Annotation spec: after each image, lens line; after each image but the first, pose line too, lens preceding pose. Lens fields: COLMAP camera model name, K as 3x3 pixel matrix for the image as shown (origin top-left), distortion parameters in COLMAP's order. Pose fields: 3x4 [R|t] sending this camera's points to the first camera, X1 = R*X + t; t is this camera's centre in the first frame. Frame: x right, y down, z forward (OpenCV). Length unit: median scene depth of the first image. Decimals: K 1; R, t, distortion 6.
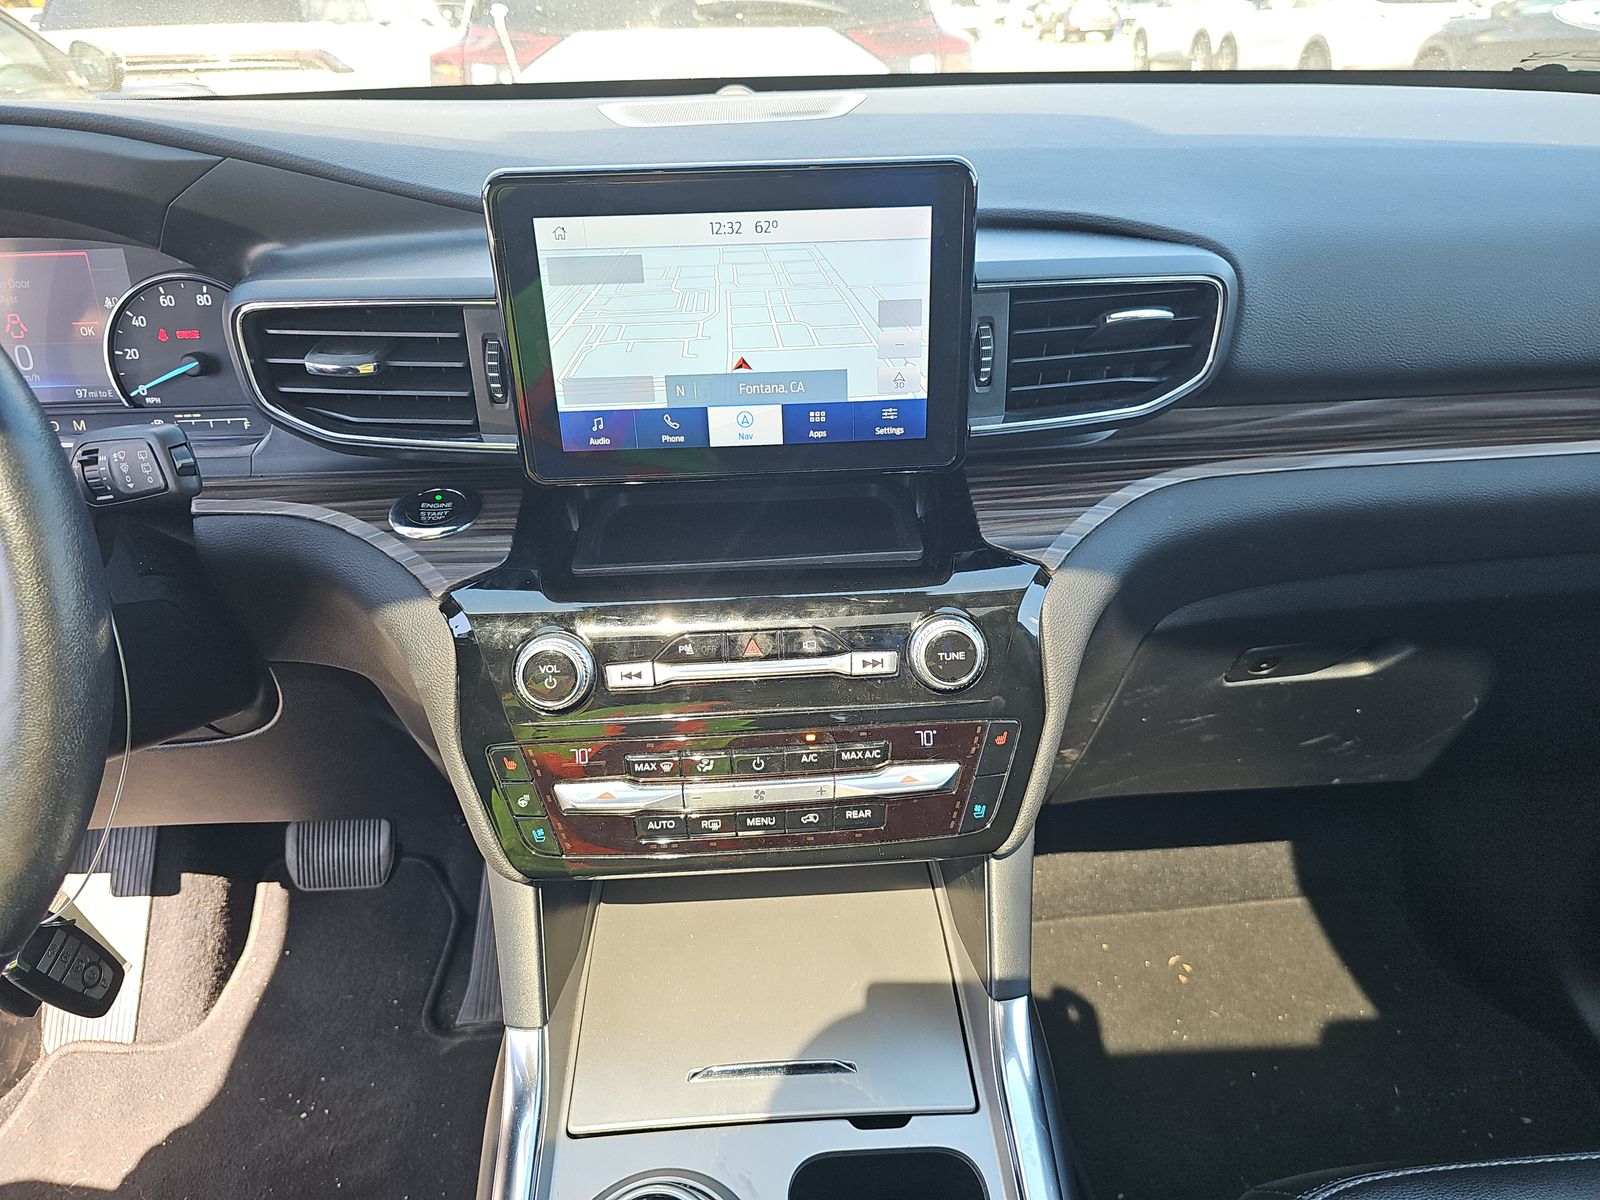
lens RADIAL K [[1036.5, 0, 818.8], [0, 1036.5, 631.5], [0, 0, 1]] dist [0.015691, -0.021385]
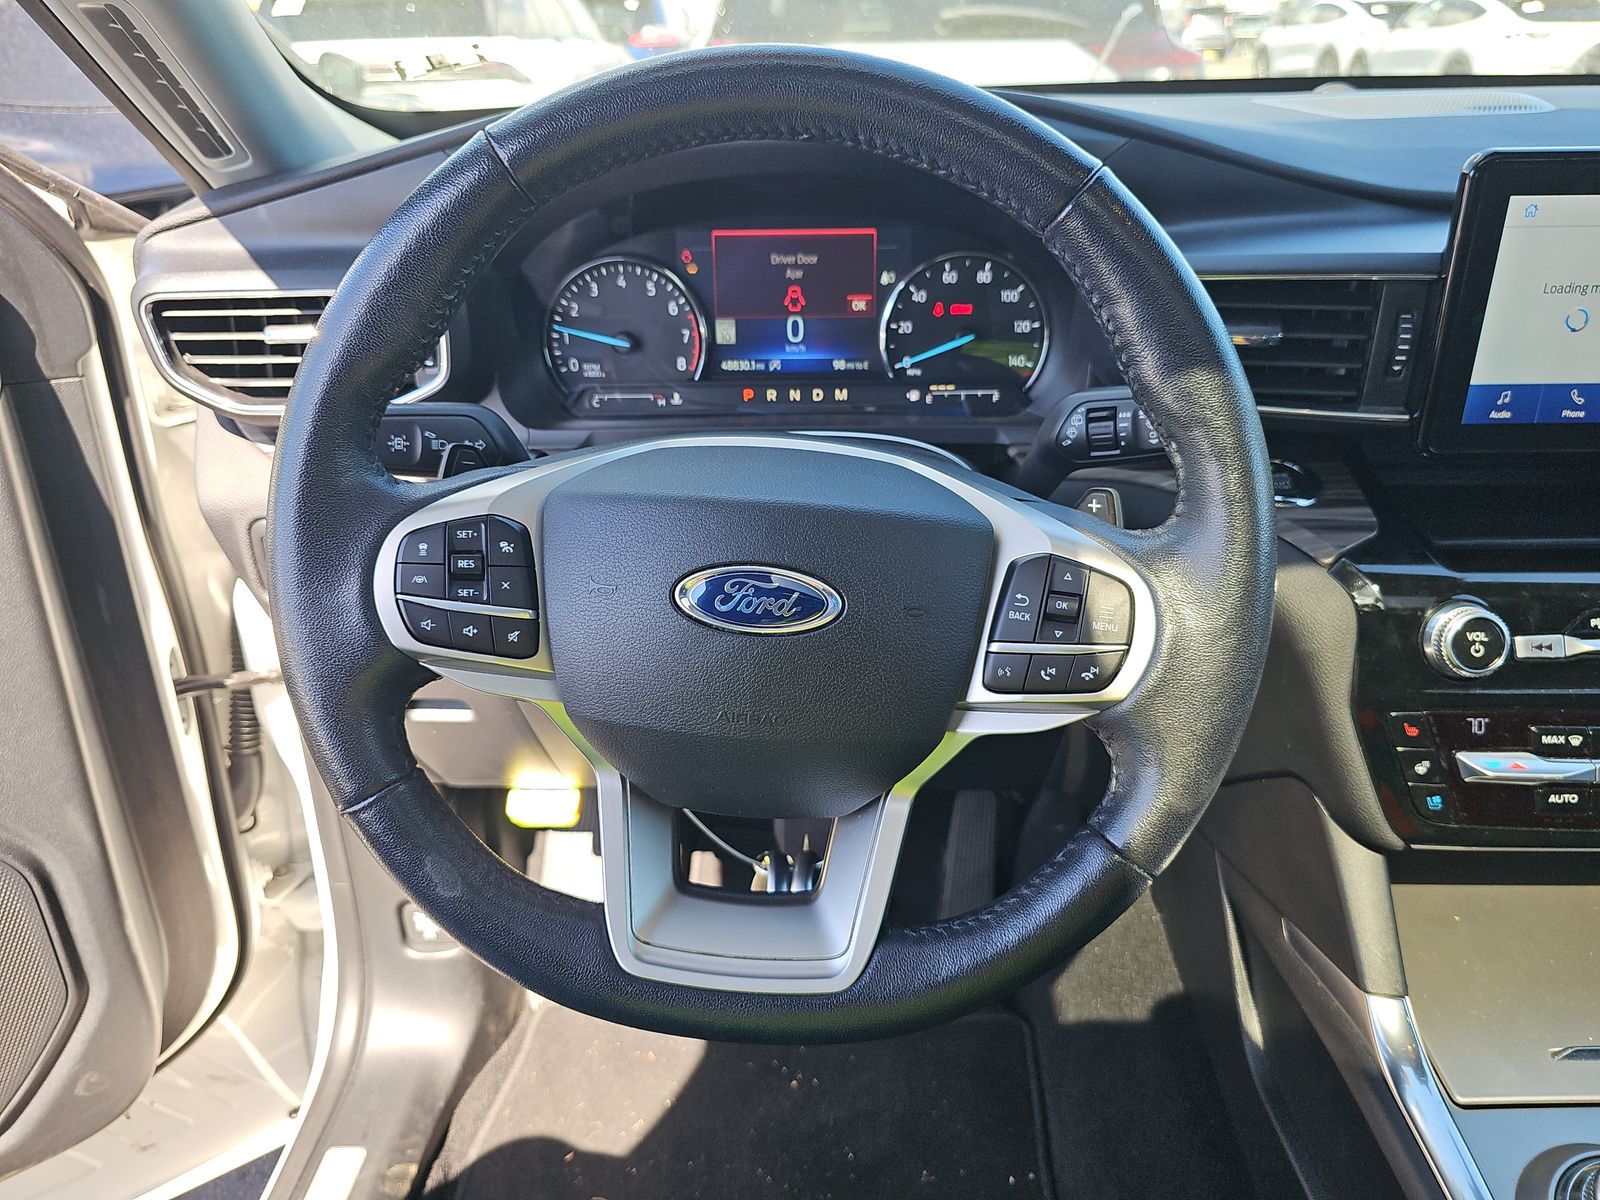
lens RADIAL K [[1036.5, 0, 794.4], [0, 1036.5, 602.8], [0, 0, 1]] dist [0.015691, -0.021385]
pose [[0.997479, 0.033795, -0.062398, -0.825632], [-0.036013, 0.998746, -0.034771, 0.060025], [0.061144, 0.036930, 0.997446, -0.047563]]
